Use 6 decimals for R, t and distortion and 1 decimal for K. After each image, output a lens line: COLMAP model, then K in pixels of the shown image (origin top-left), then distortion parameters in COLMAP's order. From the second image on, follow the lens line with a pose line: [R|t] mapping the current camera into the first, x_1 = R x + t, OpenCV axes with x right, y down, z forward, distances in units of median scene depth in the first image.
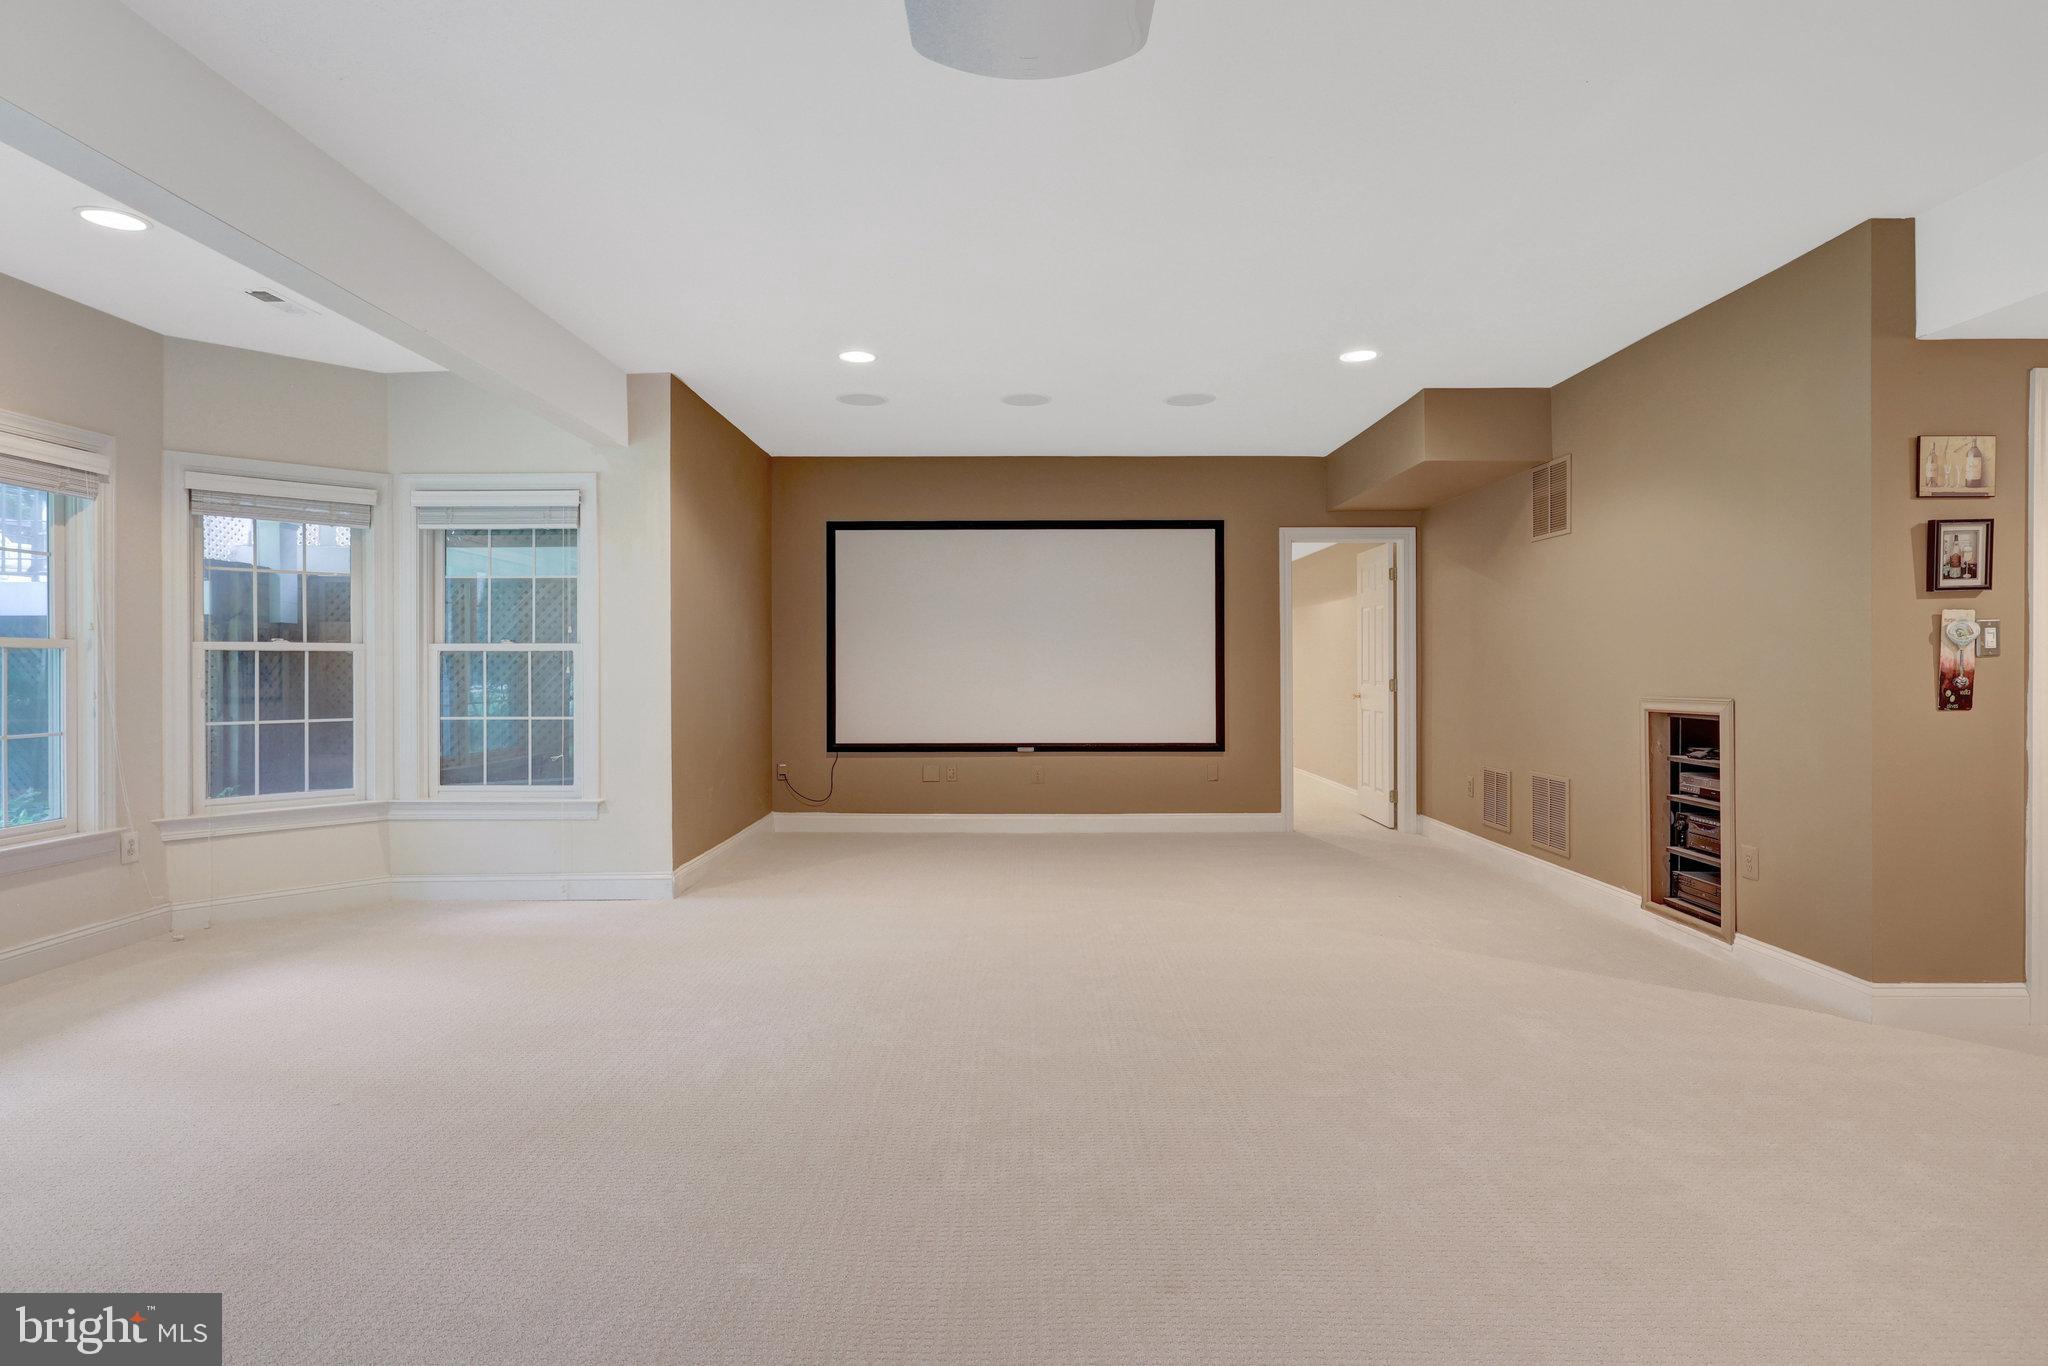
lens RADIAL K [[1033.1, 0, 1020.7], [0, 1033.1, 666.1], [0, 0, 1]] dist [0.004519, 0.000959]
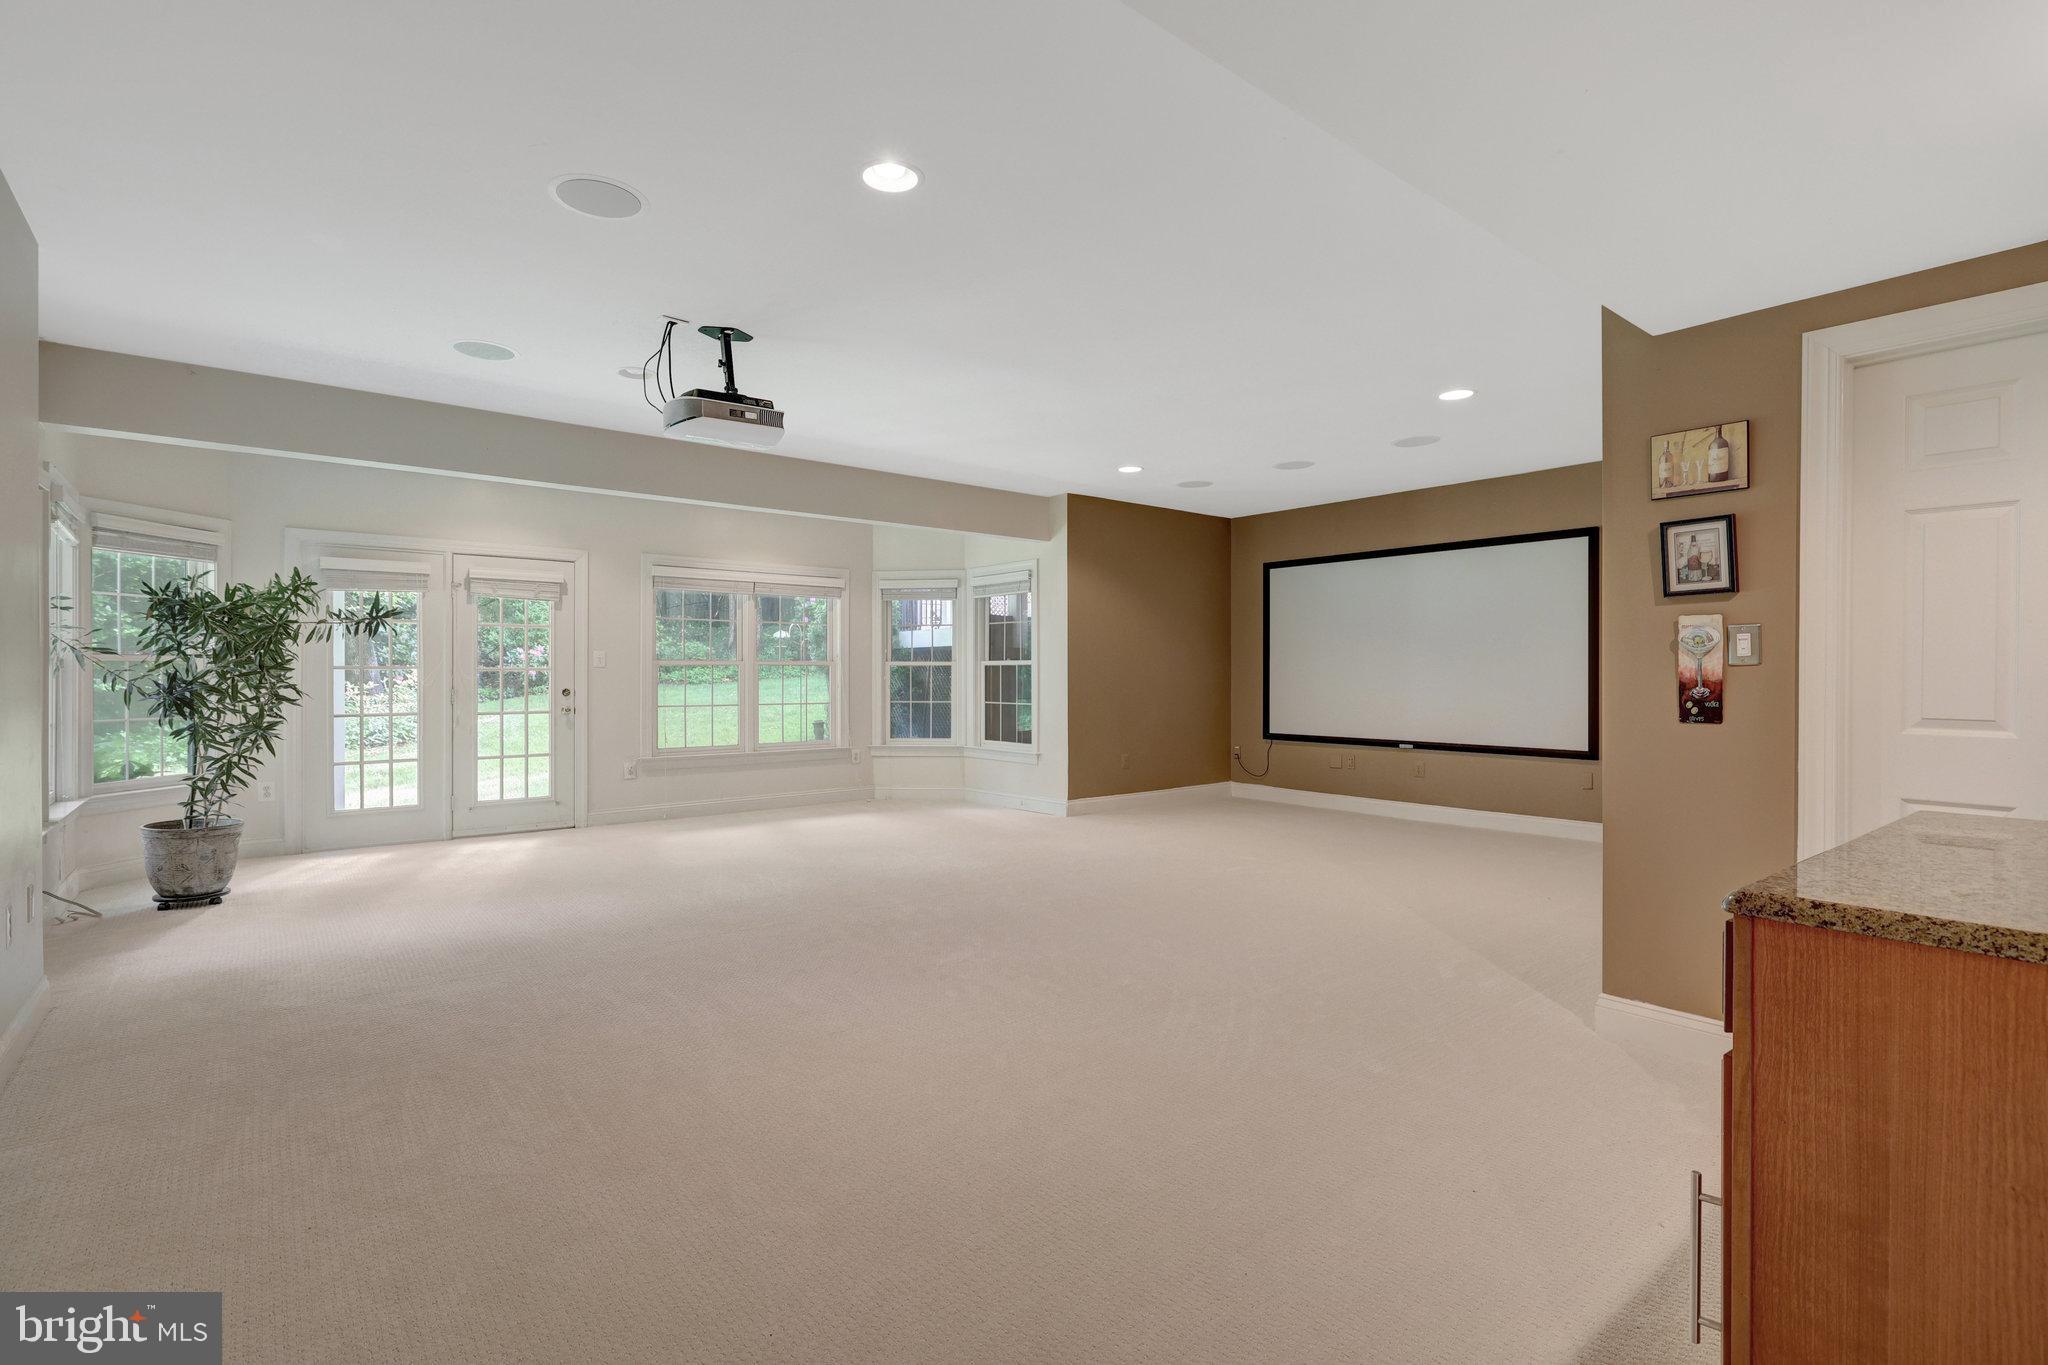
lens RADIAL K [[968.4, 0, 1028.0], [0, 968.4, 676.6], [0, 0, 1]] dist [-0.002059, -0.000827]
pose [[0.634563, 0.003435, -0.772863, 0.788654], [0.000115, 0.999990, 0.004539, -0.002175], [0.772871, -0.002969, 0.634556, -0.011384]]
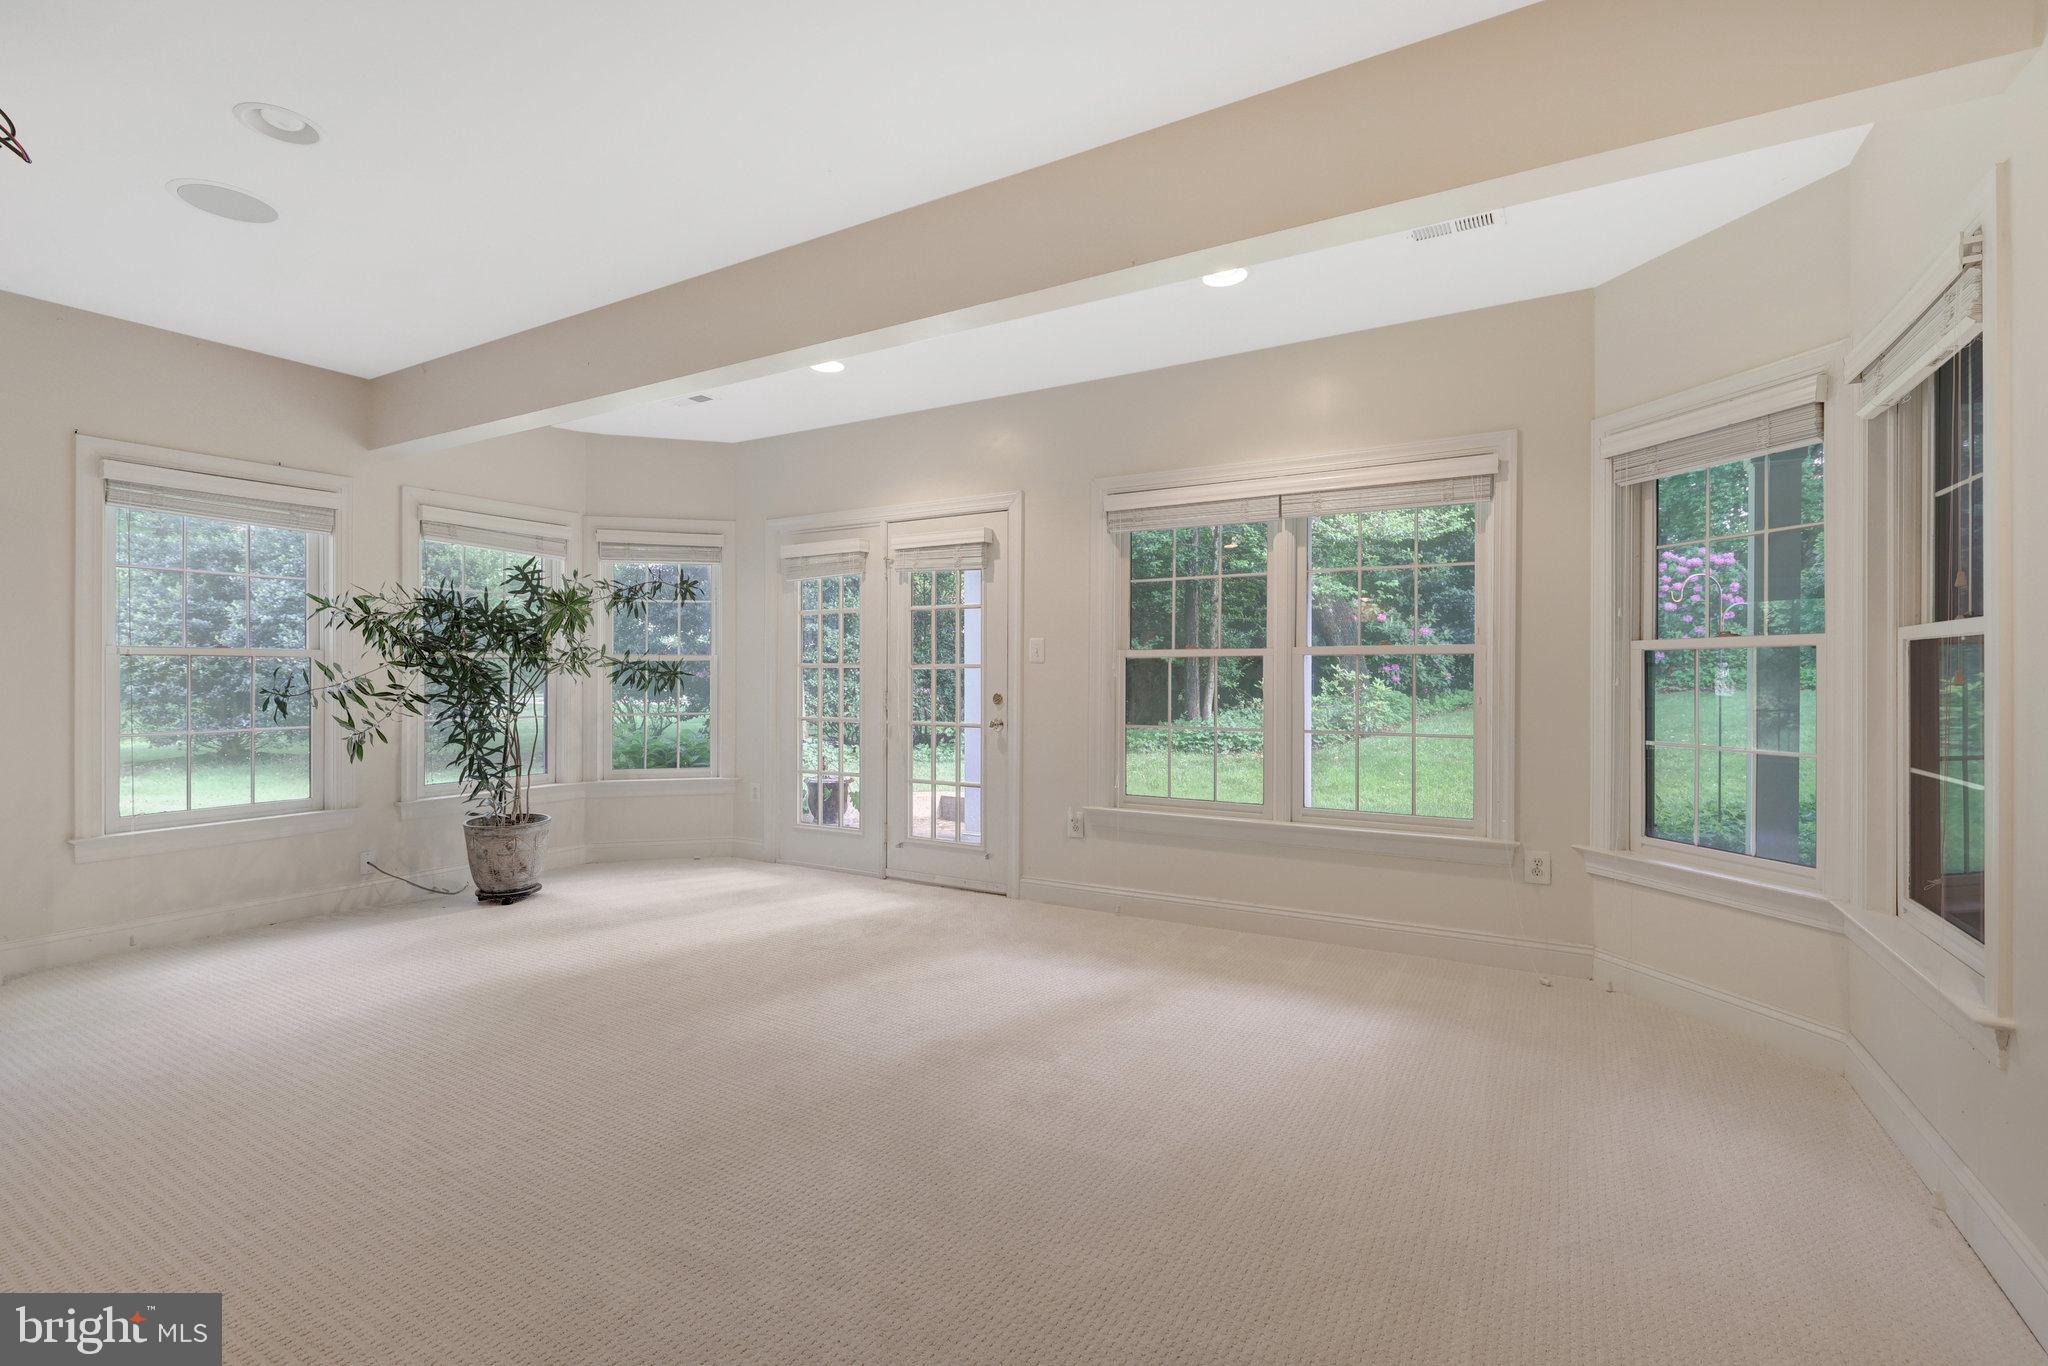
lens RADIAL K [[916.3, 0, 1020.0], [0, 916.3, 668.1], [0, 0, 1]] dist [-0.000684, -0.001029]
pose [[-0.510764, -0.003947, -0.859712, 0.067007], [0.001520, 0.999984, -0.005494, 0.000867], [0.859720, -0.004113, -0.510750, 0.849189]]
